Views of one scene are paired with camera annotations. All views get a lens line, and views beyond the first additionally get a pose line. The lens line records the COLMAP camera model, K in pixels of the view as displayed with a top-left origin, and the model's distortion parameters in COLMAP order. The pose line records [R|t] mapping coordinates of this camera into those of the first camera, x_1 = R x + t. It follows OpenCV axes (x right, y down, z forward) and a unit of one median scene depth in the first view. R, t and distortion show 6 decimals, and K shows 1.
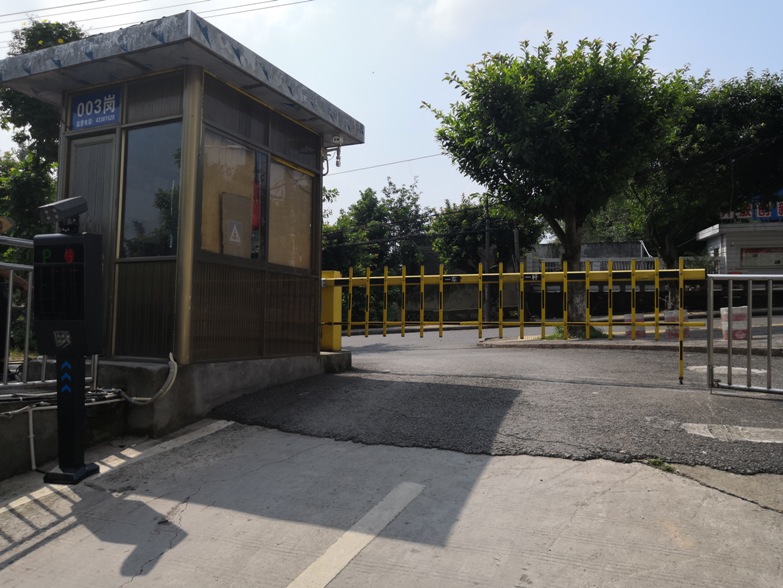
lens RADIAL K [[616.6, 0, 387.3], [0, 616.6, 298.0], [0, 0, 1]] dist [-0.028430, 0.027078]
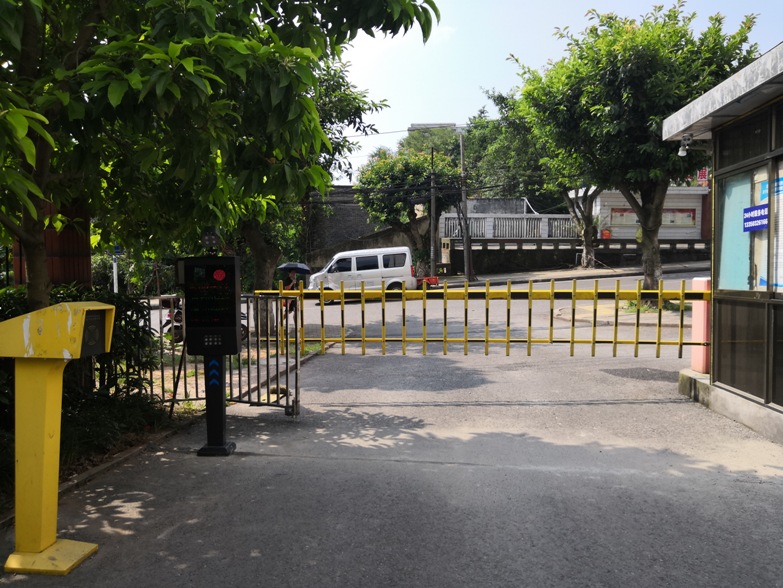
lens RADIAL K [[616.6, 0, 395.7], [0, 616.6, 309.5], [0, 0, 1]] dist [-0.028430, 0.027078]
pose [[0.935142, -0.034662, 0.352574, -1.030635], [-0.005166, 0.993762, 0.111399, -0.110544], [-0.354236, -0.105995, 0.929130, 0.435911]]
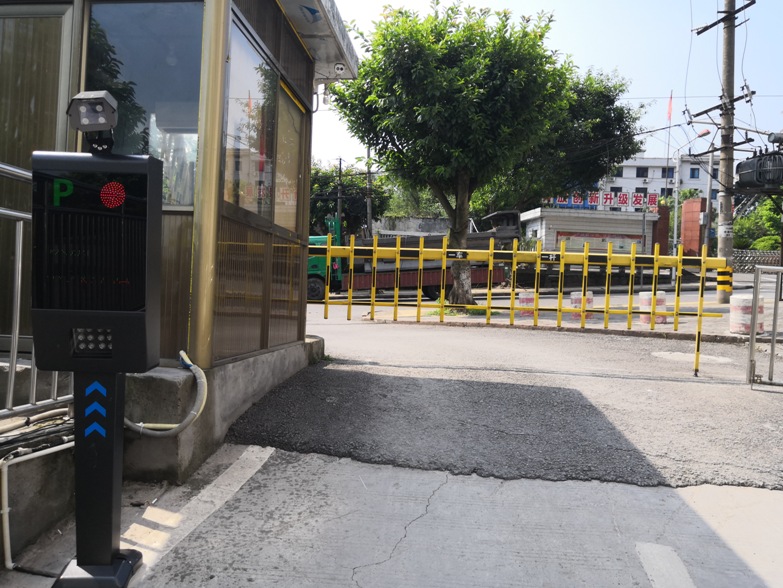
lens RADIAL K [[616.6, 0, 392.0], [0, 616.6, 298.5], [0, 0, 1]] dist [-0.028430, 0.027078]
pose [[0.949471, 0.025211, 0.312840, -0.245970], [-0.042283, 0.997957, 0.047906, -0.006689], [-0.310993, -0.058713, 0.948597, 0.212229]]
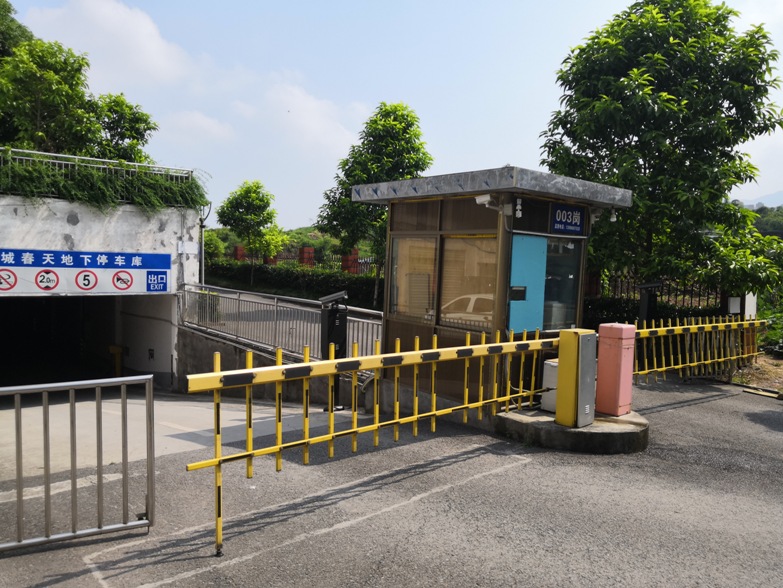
lens RADIAL K [[616.6, 0, 391.1], [0, 616.6, 293.8], [0, 0, 1]] dist [-0.028430, 0.027078]
pose [[-0.438347, 0.028902, -0.898341, 0.855406], [0.008314, 0.999570, 0.028101, -0.128727], [0.898768, 0.004849, -0.438399, 1.261349]]
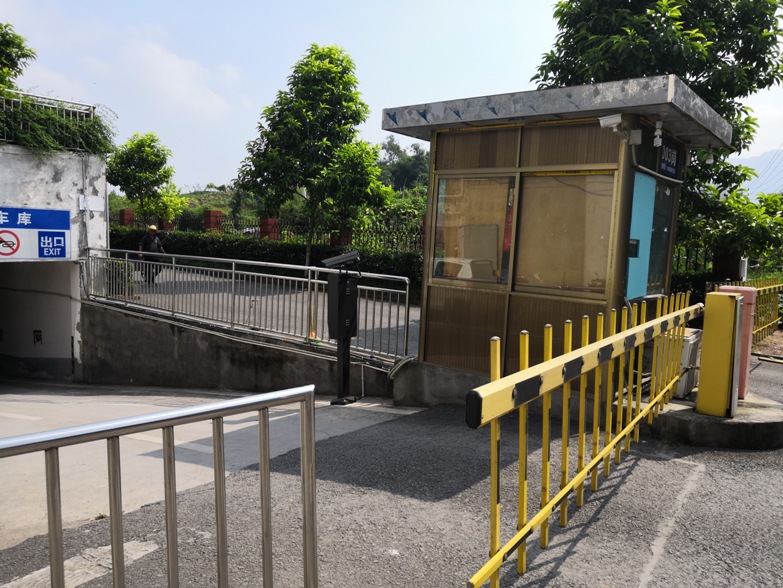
lens RADIAL K [[616.6, 0, 391.1], [0, 616.6, 294.6], [0, 0, 1]] dist [-0.028430, 0.027078]
pose [[-0.245245, 0.073722, -0.966654, 0.697682], [0.006292, 0.997204, 0.074455, -0.100636], [0.969441, 0.012177, -0.245023, 0.898800]]
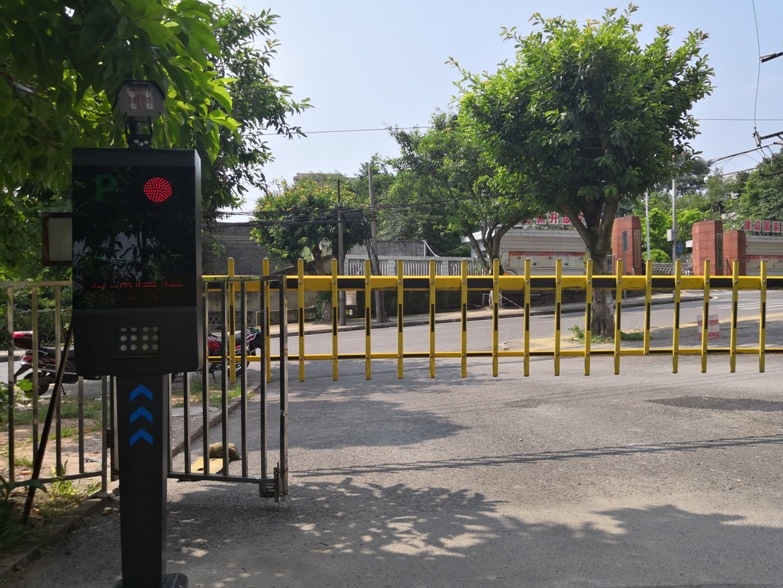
lens RADIAL K [[616.6, 0, 397.5], [0, 616.6, 303.2], [0, 0, 1]] dist [-0.028430, 0.027078]
pose [[0.848947, -0.010290, 0.528378, -1.031249], [0.002467, 0.999877, 0.015509, -0.019318], [-0.528473, -0.011863, 0.848867, 0.830492]]
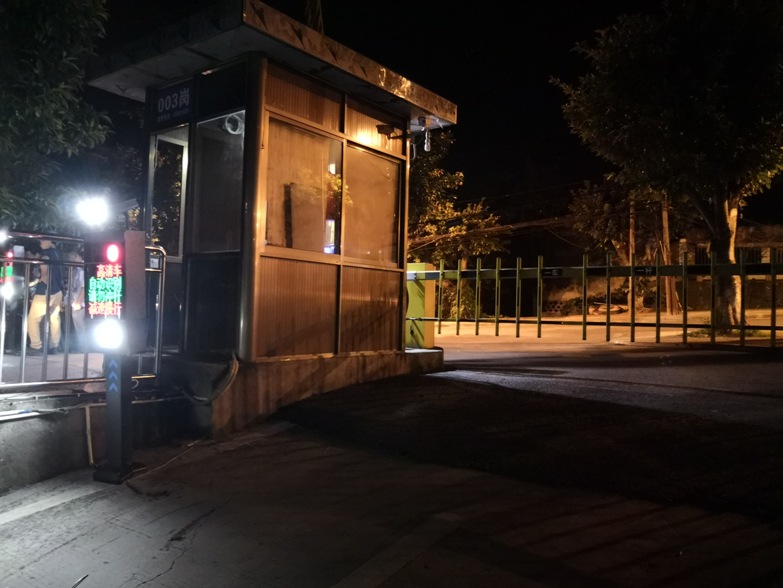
lens RADIAL K [[616.6, 0, 392.4], [0, 616.6, 301.1], [0, 0, 1]] dist [-0.028430, 0.027078]
pose [[0.974489, 0.009874, -0.224219, 0.078380], [-0.003855, 0.999621, 0.027267, -0.011937], [0.224403, -0.025707, 0.974157, 0.075259]]
